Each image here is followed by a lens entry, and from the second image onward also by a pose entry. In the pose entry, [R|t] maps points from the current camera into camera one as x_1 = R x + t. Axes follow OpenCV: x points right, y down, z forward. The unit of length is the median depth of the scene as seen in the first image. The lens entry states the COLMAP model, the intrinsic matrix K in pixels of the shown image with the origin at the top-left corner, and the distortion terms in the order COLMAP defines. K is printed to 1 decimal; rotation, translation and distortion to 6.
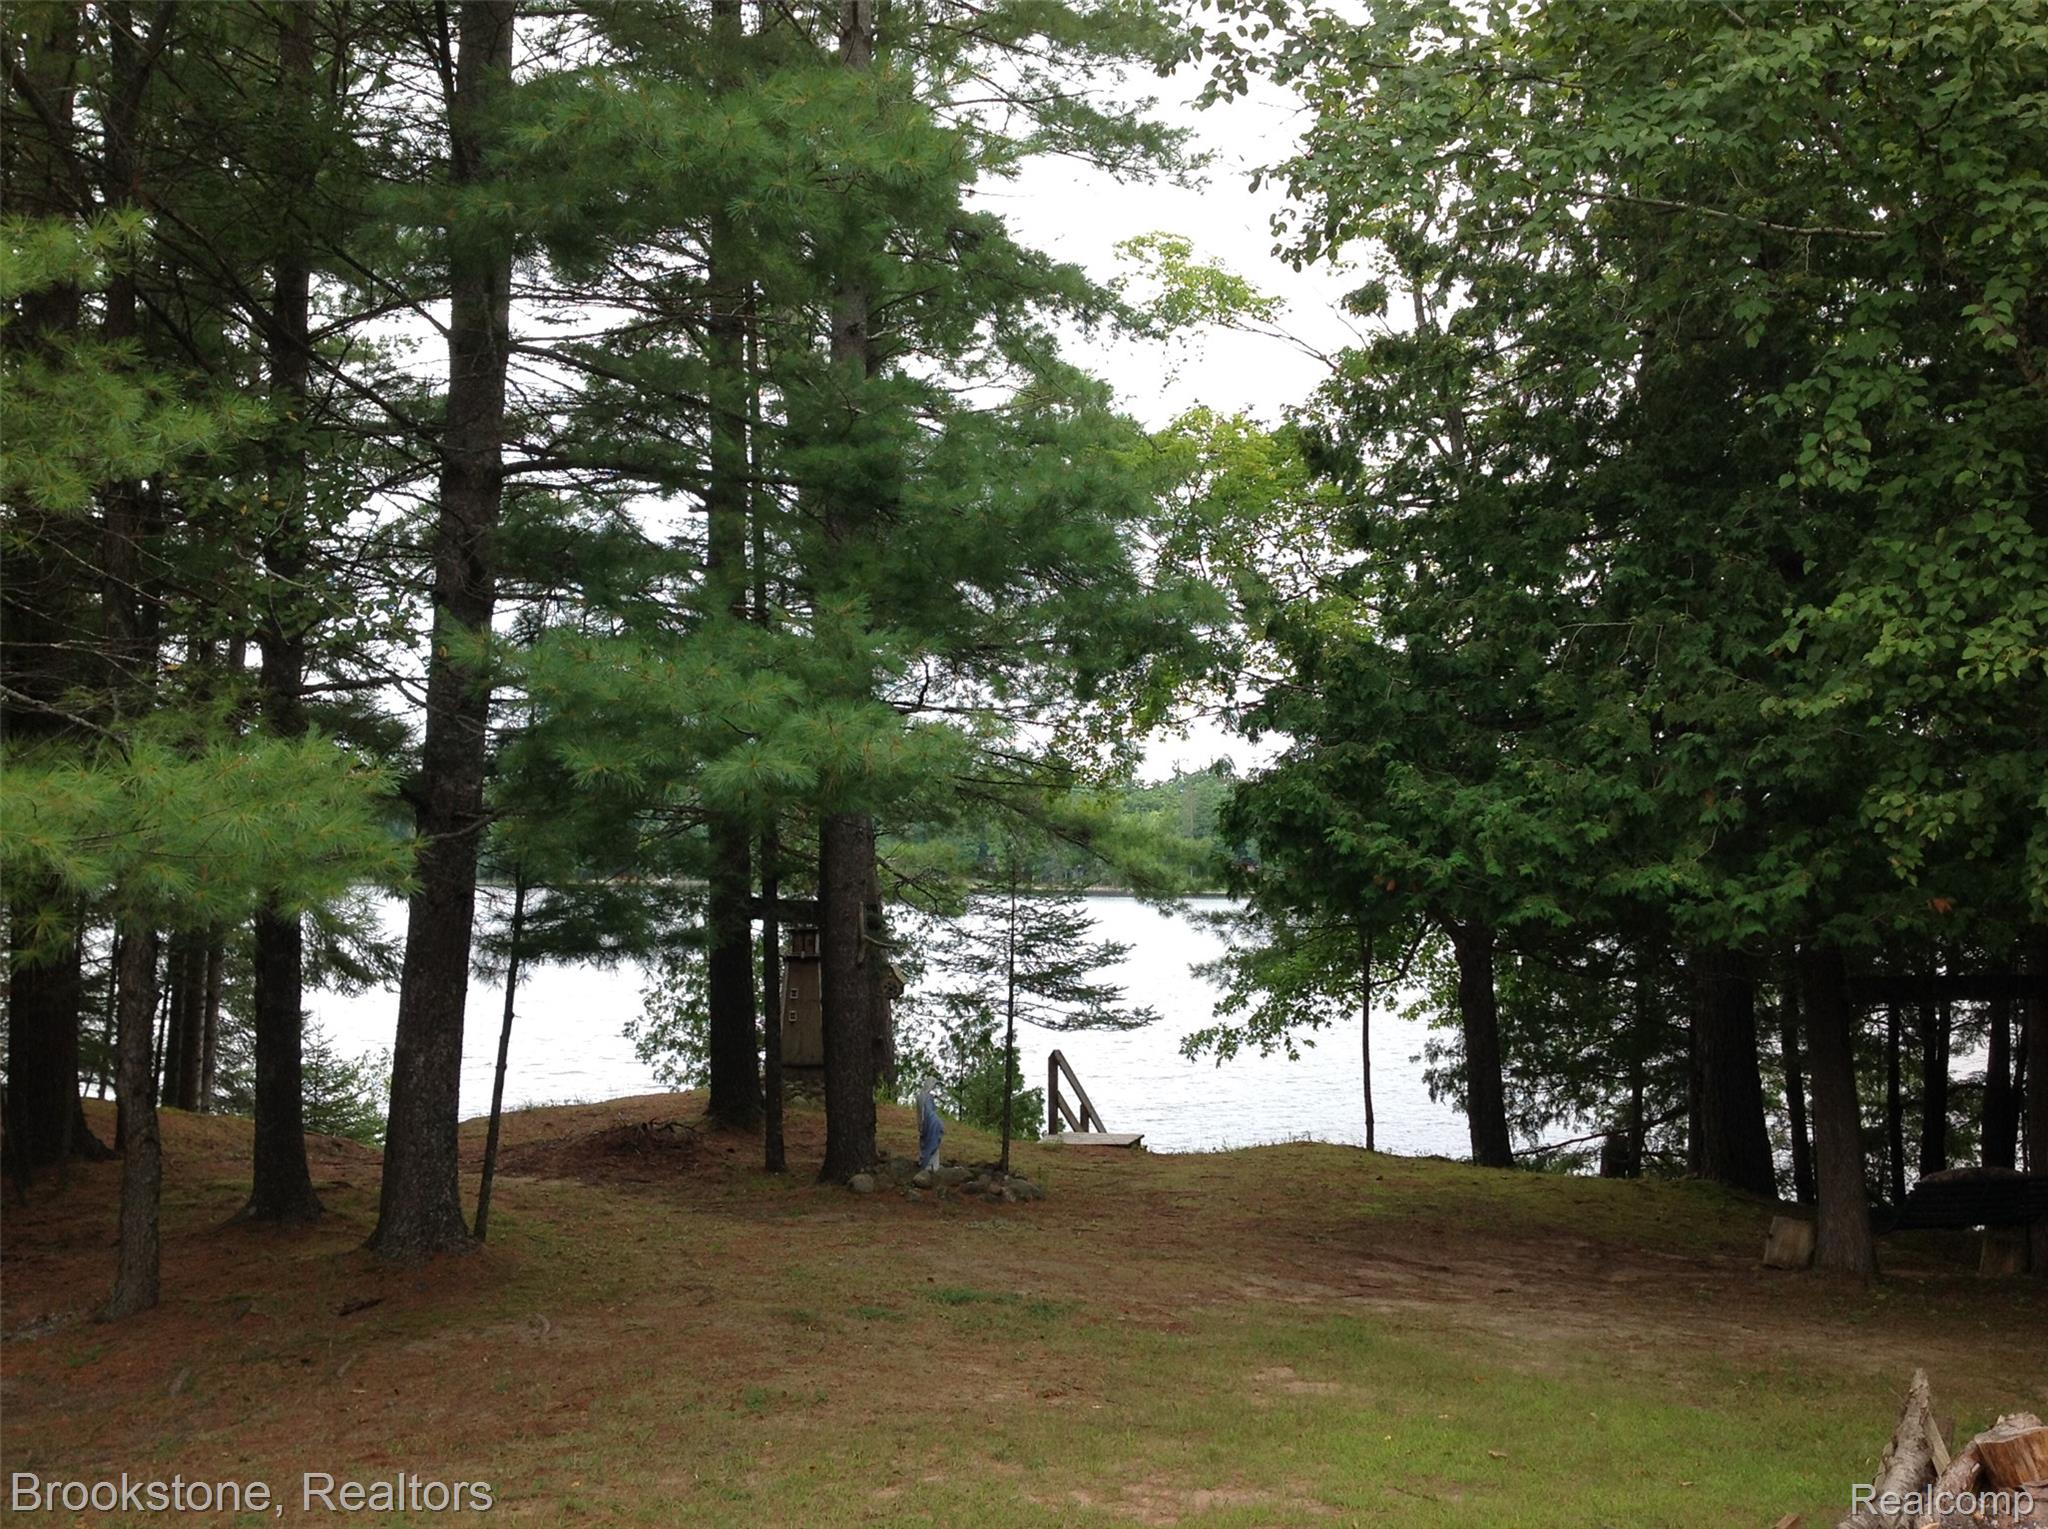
lens RADIAL K [[2031.9, 0, 1010.0], [0, 2031.9, 766.6], [0, 0, 1]] dist [0.244905, -0.553023]
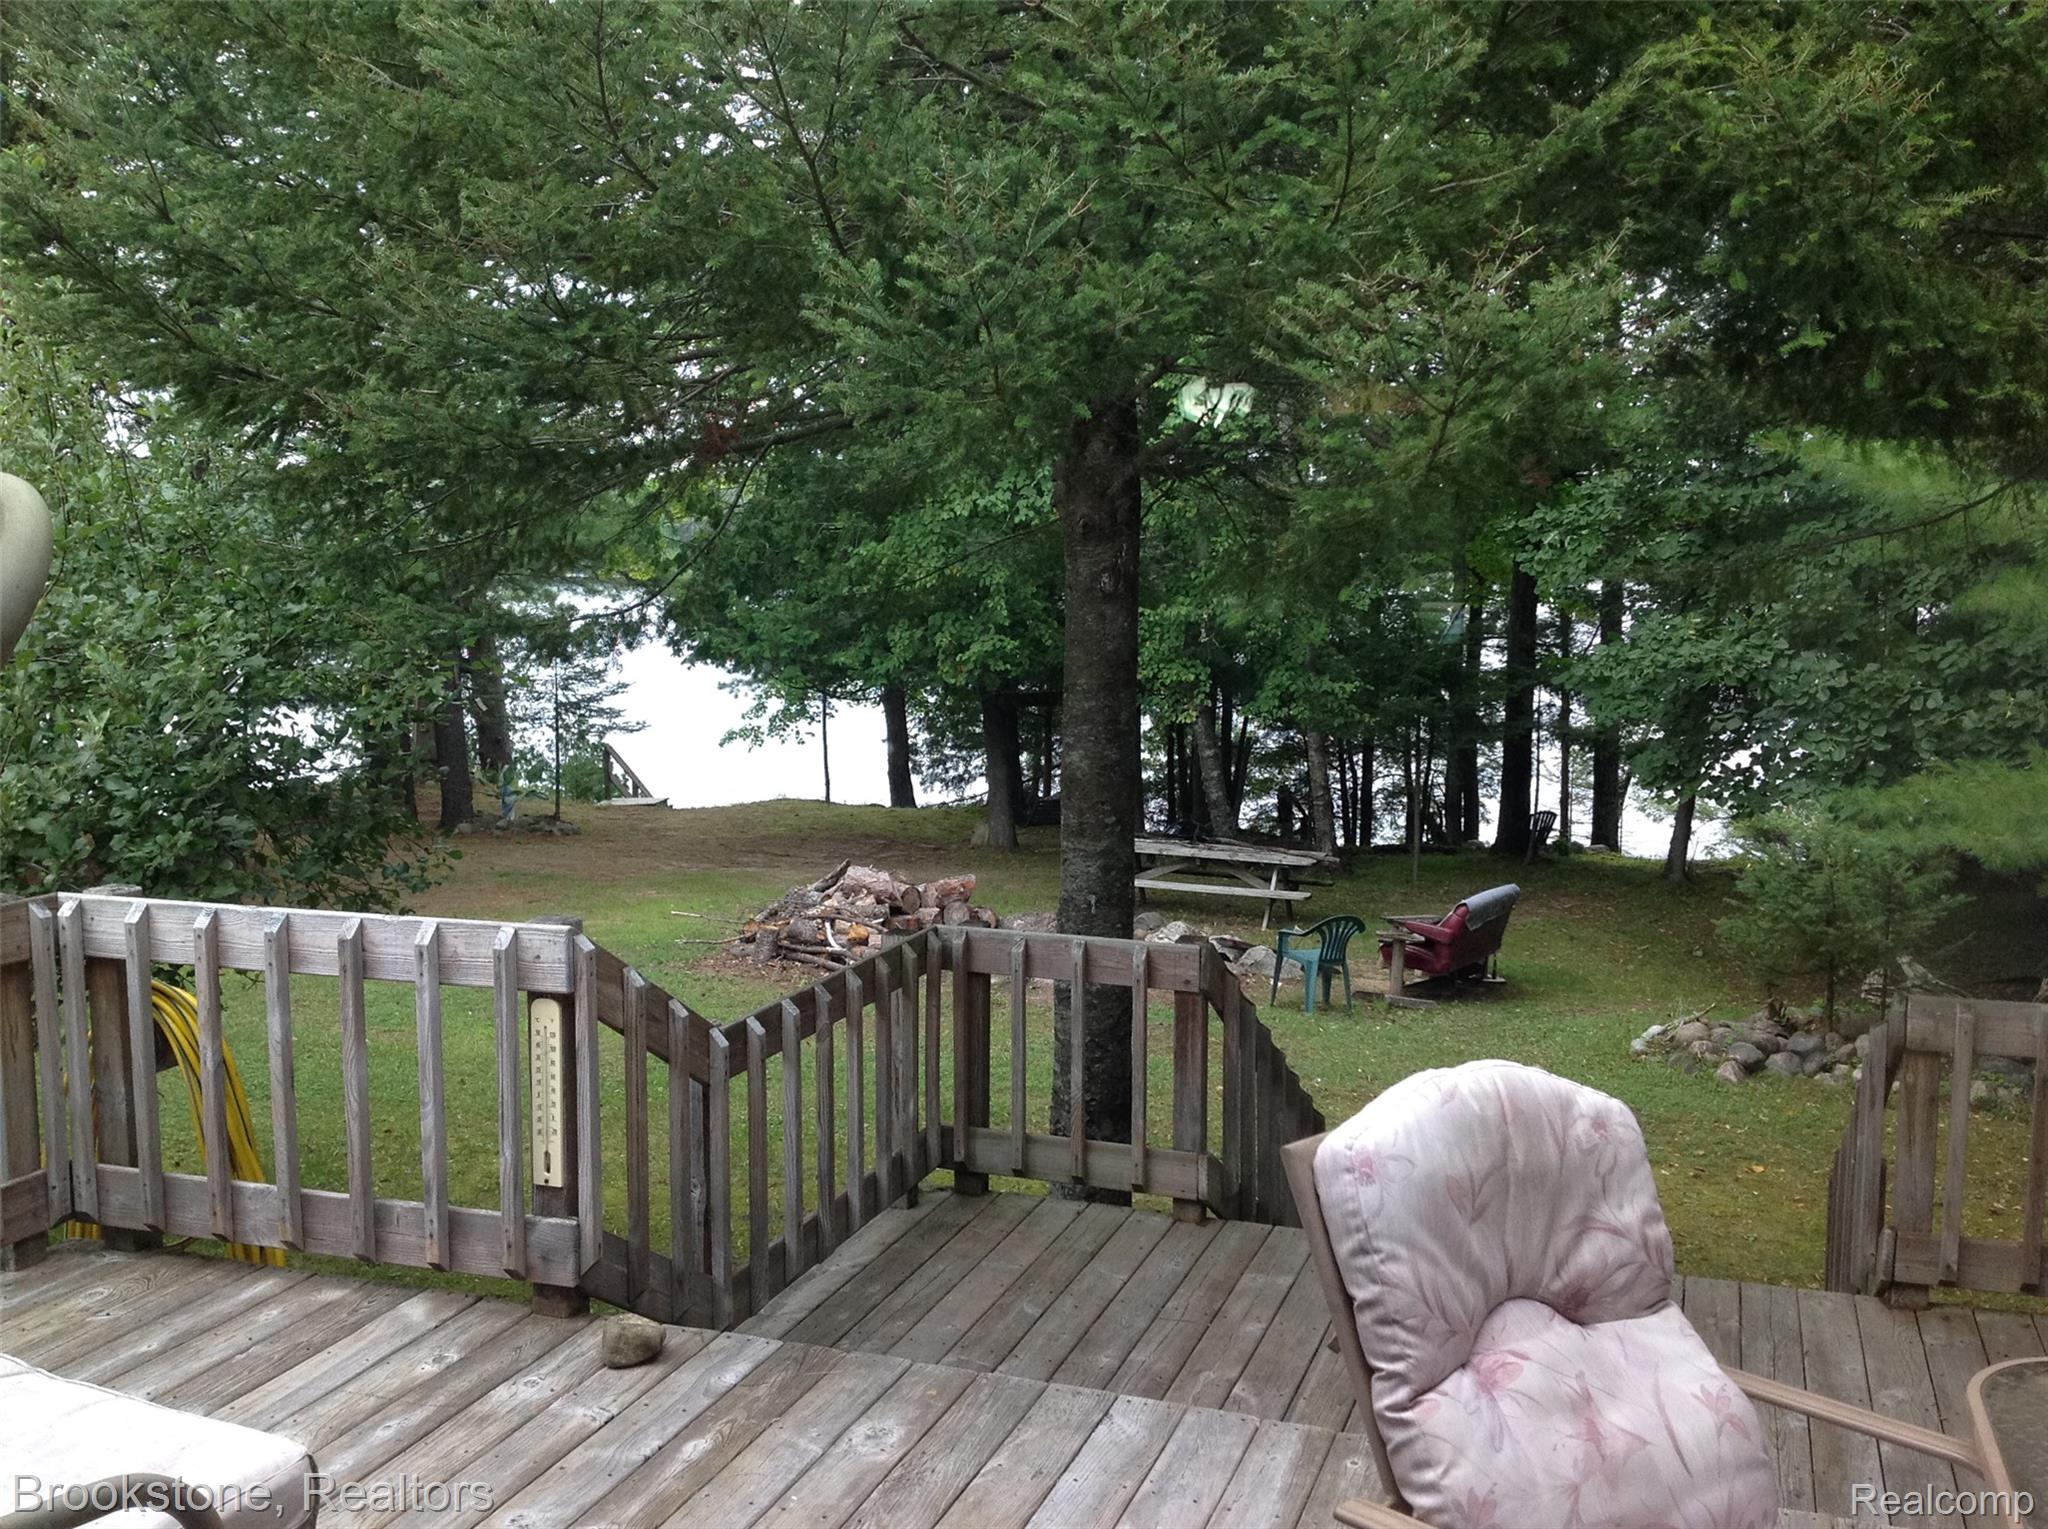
lens RADIAL K [[2031.9, 0, 1010.0], [0, 2031.9, 766.6], [0, 0, 1]] dist [0.244905, -0.553023]
pose [[0.988065, -0.026273, 0.151781, 0.093746], [0.002644, 0.988094, 0.153826, -0.085830], [-0.154016, -0.151589, 0.976371, -0.580530]]
